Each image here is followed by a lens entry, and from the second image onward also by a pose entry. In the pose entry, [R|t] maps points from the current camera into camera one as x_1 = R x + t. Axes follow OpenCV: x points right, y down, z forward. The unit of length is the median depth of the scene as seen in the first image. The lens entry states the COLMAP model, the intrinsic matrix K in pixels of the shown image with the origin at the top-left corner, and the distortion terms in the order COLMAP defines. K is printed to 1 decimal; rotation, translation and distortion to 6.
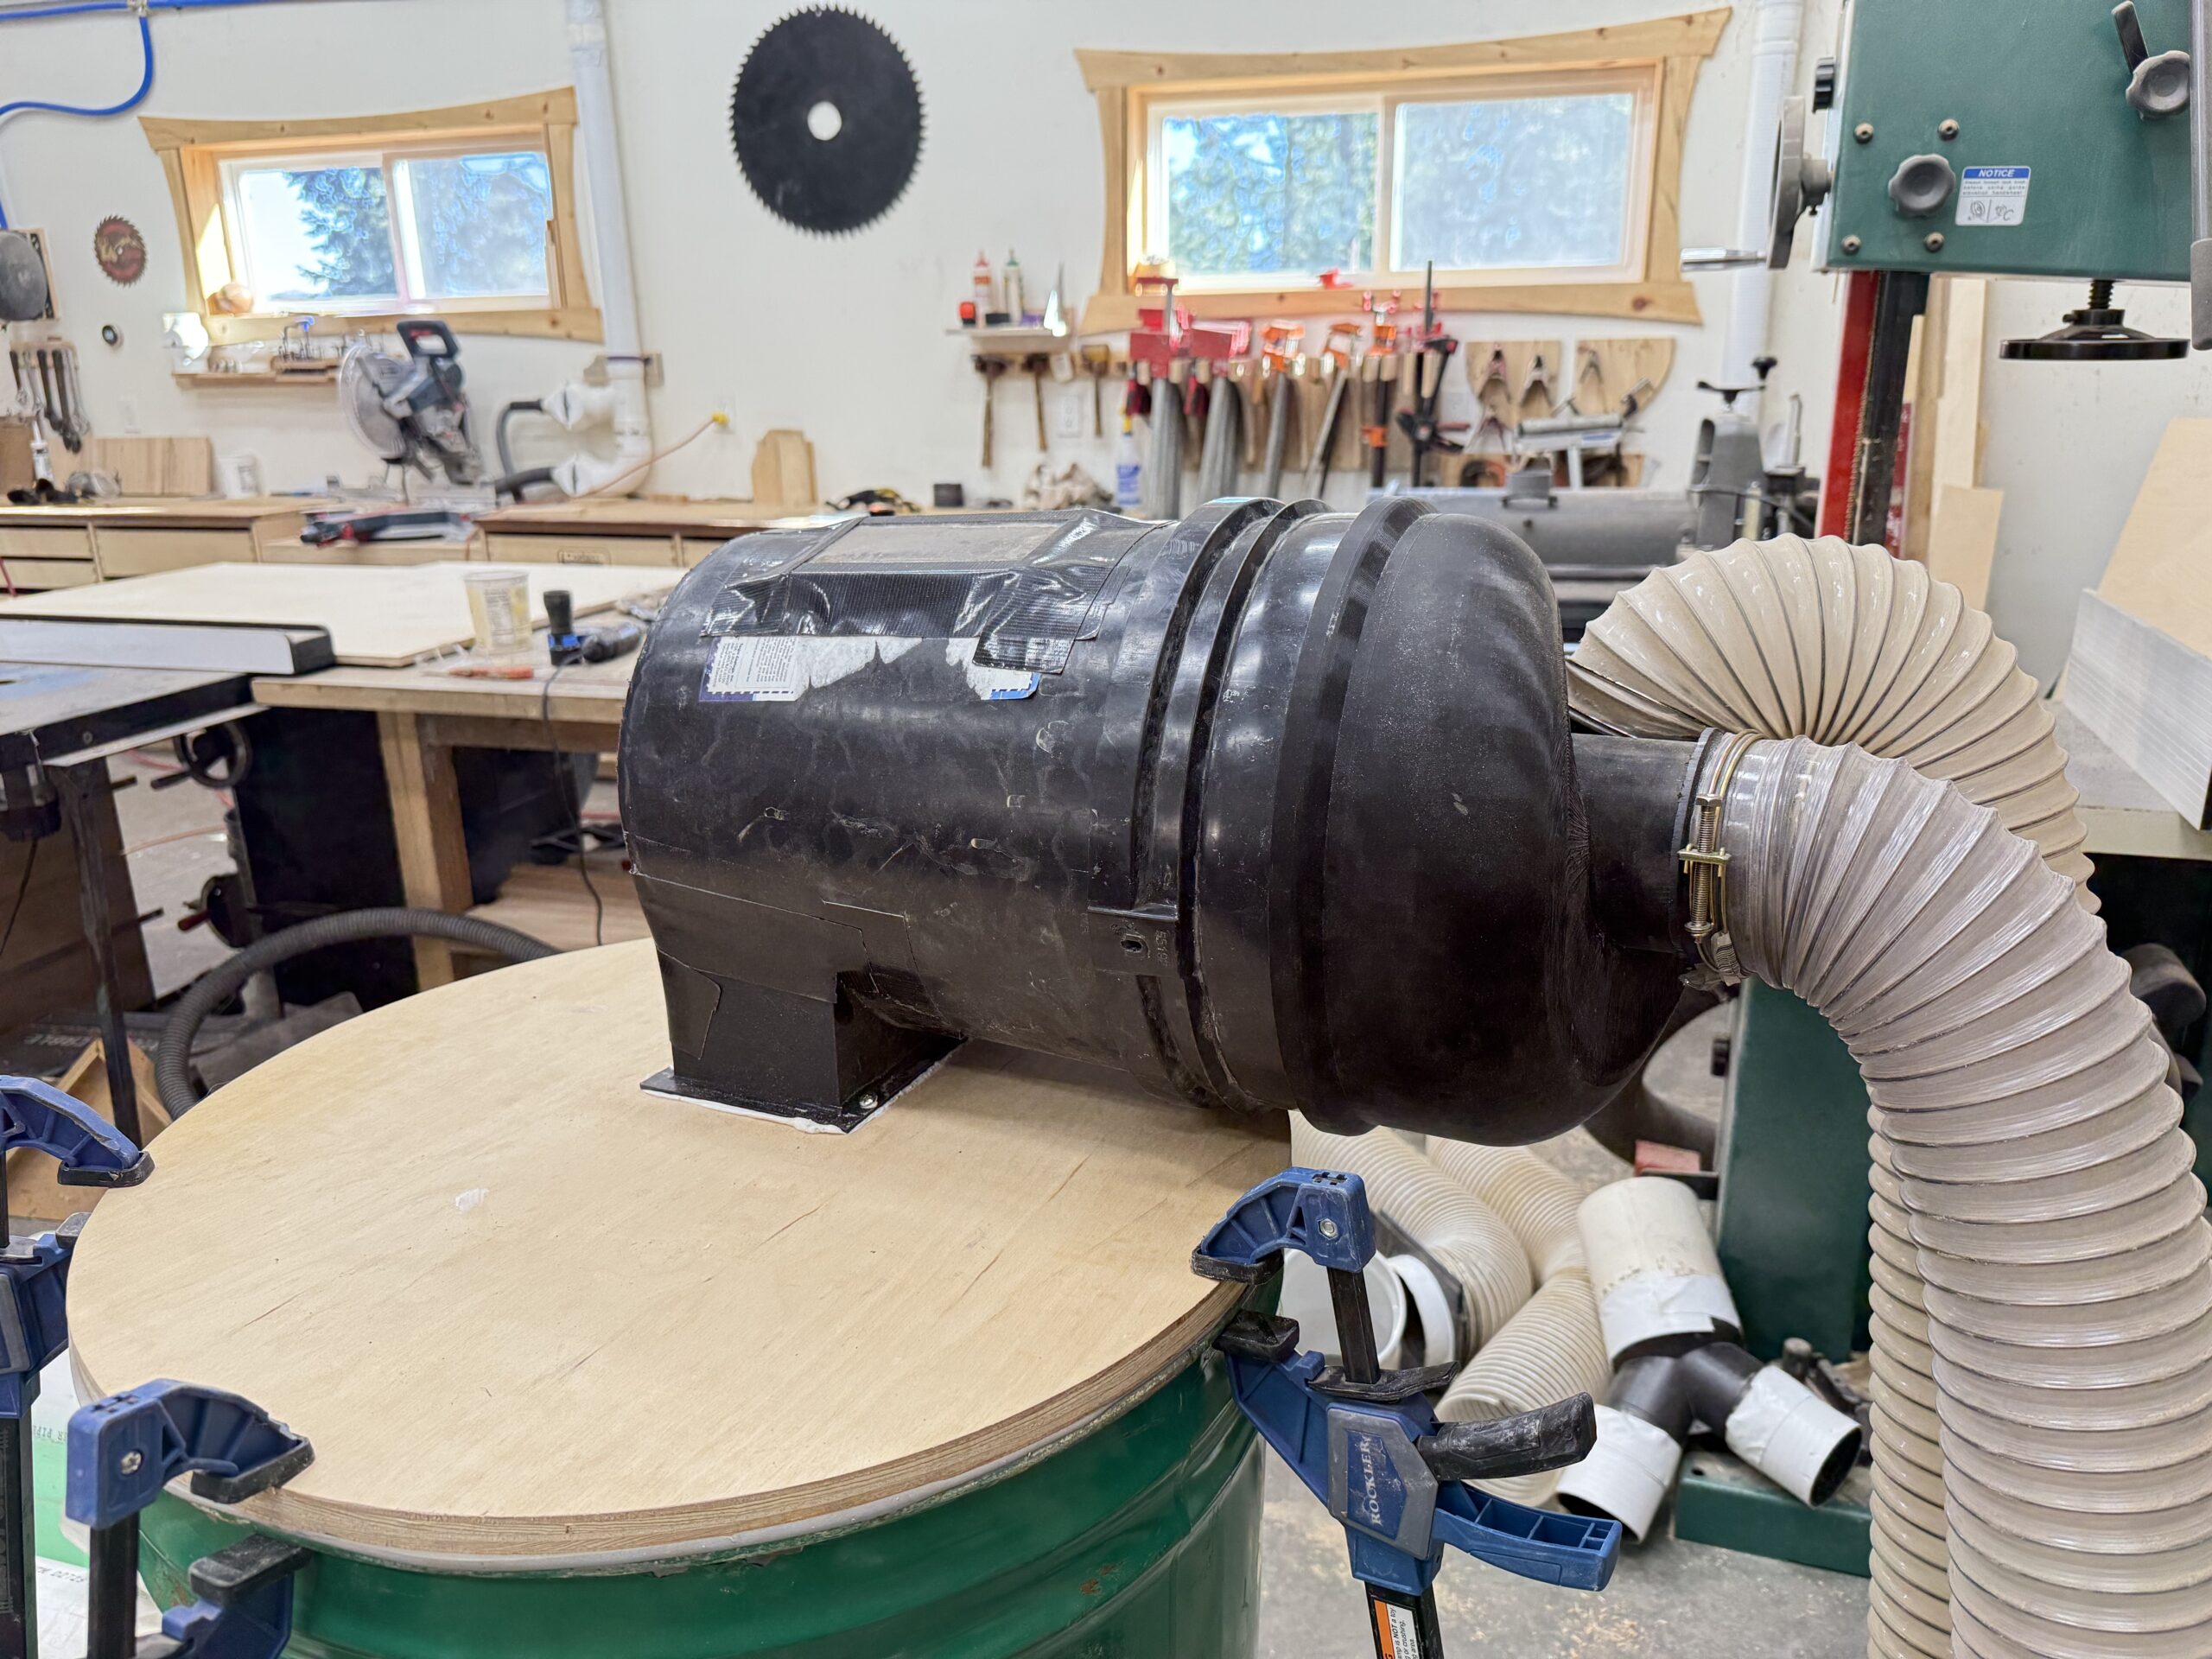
lens RADIAL K [[1598.5, 0, 1098.8], [0, 1598.5, 819.6], [0, 0, 1]] dist [0.030665, -0.032824]
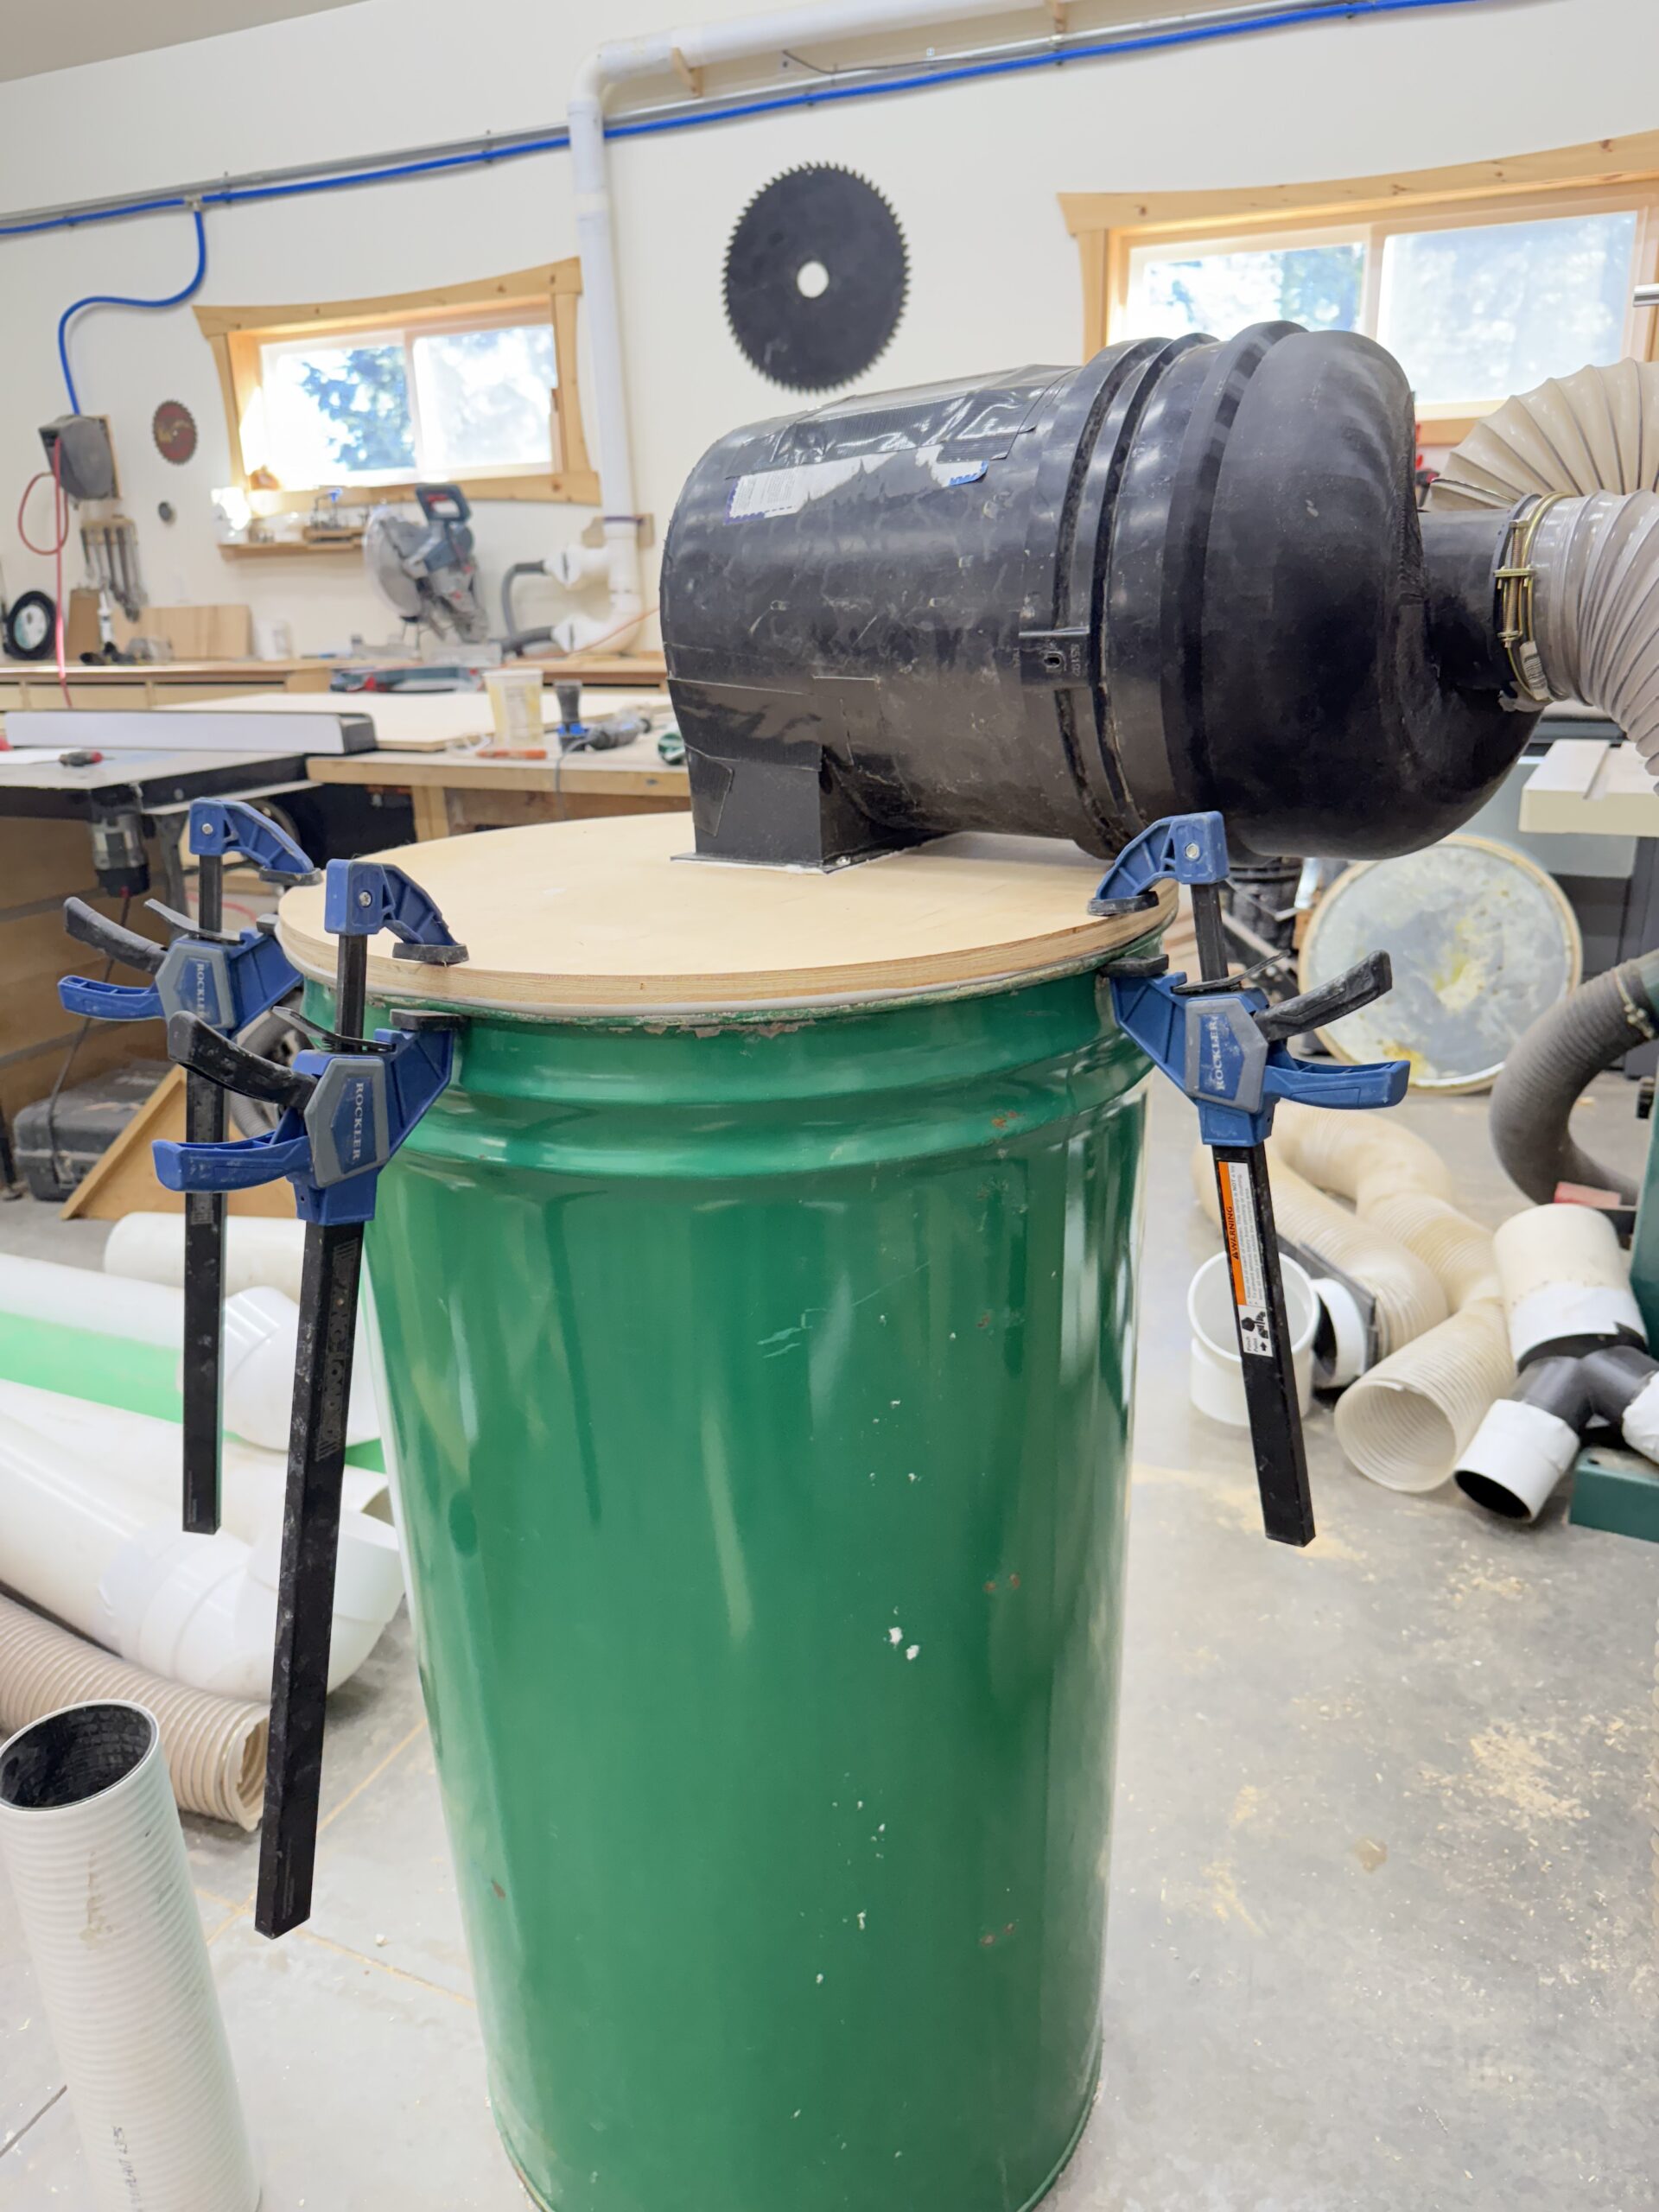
lens RADIAL K [[1598.5, 0, 826.5], [0, 1598.5, 1106.2], [0, 0, 1]] dist [0.030665, -0.032824]
pose [[0.989064, 0.035128, -0.143241, 0.010147], [-0.029196, 0.998635, 0.043308, 0.100411], [0.144566, -0.038652, 0.988740, -0.084548]]
